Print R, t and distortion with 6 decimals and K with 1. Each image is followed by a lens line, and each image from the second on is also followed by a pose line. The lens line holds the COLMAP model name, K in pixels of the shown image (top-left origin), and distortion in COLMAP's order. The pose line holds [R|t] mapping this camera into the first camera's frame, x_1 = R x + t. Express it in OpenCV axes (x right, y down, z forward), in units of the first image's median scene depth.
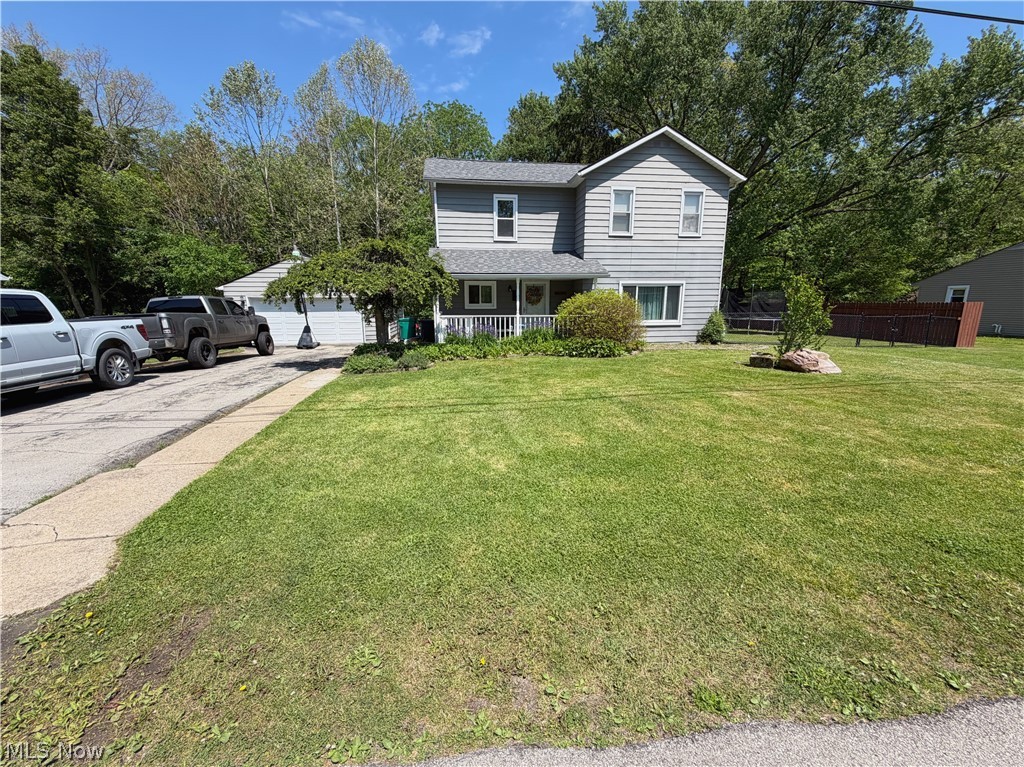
lens RADIAL K [[412.3, 0, 512.2], [0, 412.3, 382.2], [0, 0, 1]] dist [0.001355, -0.000452]
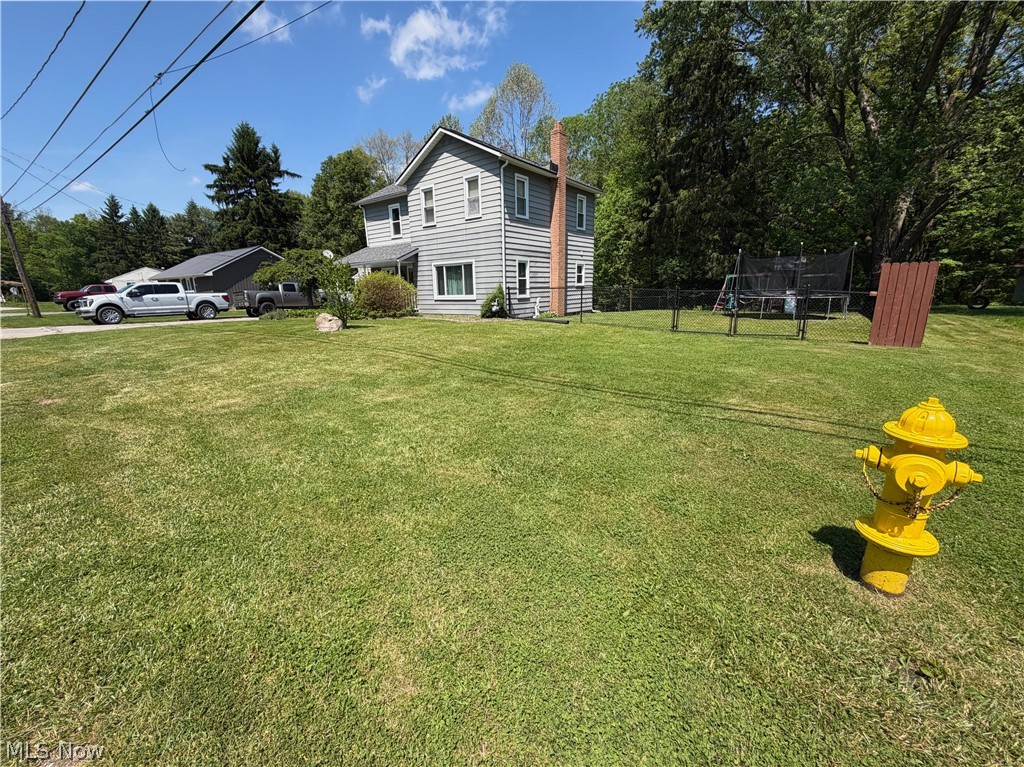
lens RADIAL K [[412.3, 0, 516.8], [0, 412.3, 389.3], [0, 0, 1]] dist [0.001355, -0.000452]
pose [[0.714056, 0.153915, -0.682960, 1.328668], [-0.115764, 0.988063, 0.101639, -0.025201], [0.690451, 0.006486, 0.723350, 0.278482]]
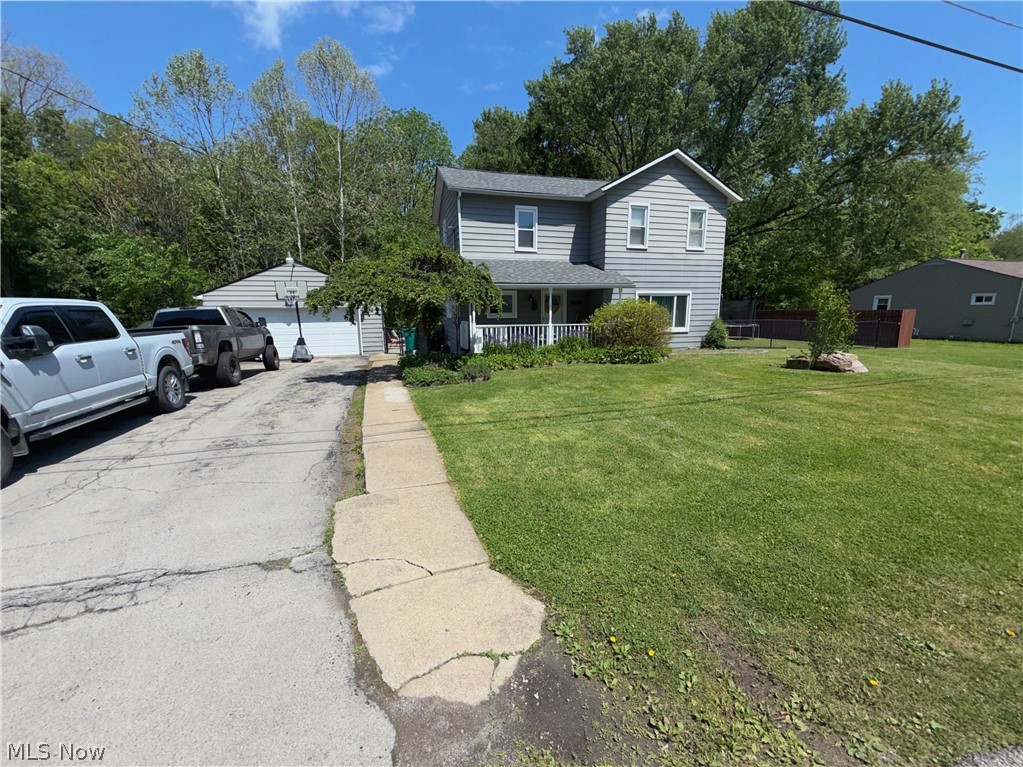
lens RADIAL K [[411.9, 0, 511.7], [0, 411.9, 381.4], [0, 0, 1]] dist [0.001355, -0.000452]
pose [[0.988041, -0.030338, 0.151176, -0.218076], [0.033518, 0.999266, -0.018533, -0.004677], [-0.150503, 0.023379, 0.988333, 0.010026]]
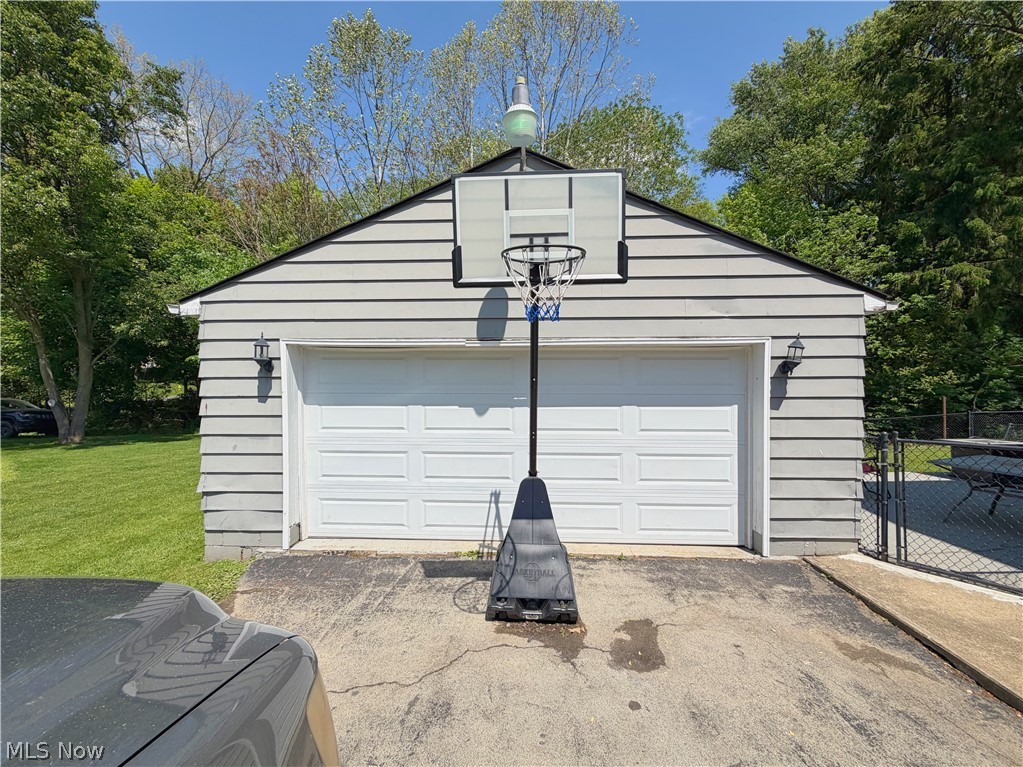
lens RADIAL K [[411.9, 0, 506.1], [0, 411.9, 379.5], [0, 0, 1]] dist [0.001355, -0.000452]
pose [[0.983268, 0.001126, -0.182163, -0.608687], [-0.033437, 0.984107, -0.174400, -0.191574], [0.179071, 0.177573, 0.967678, 1.022597]]
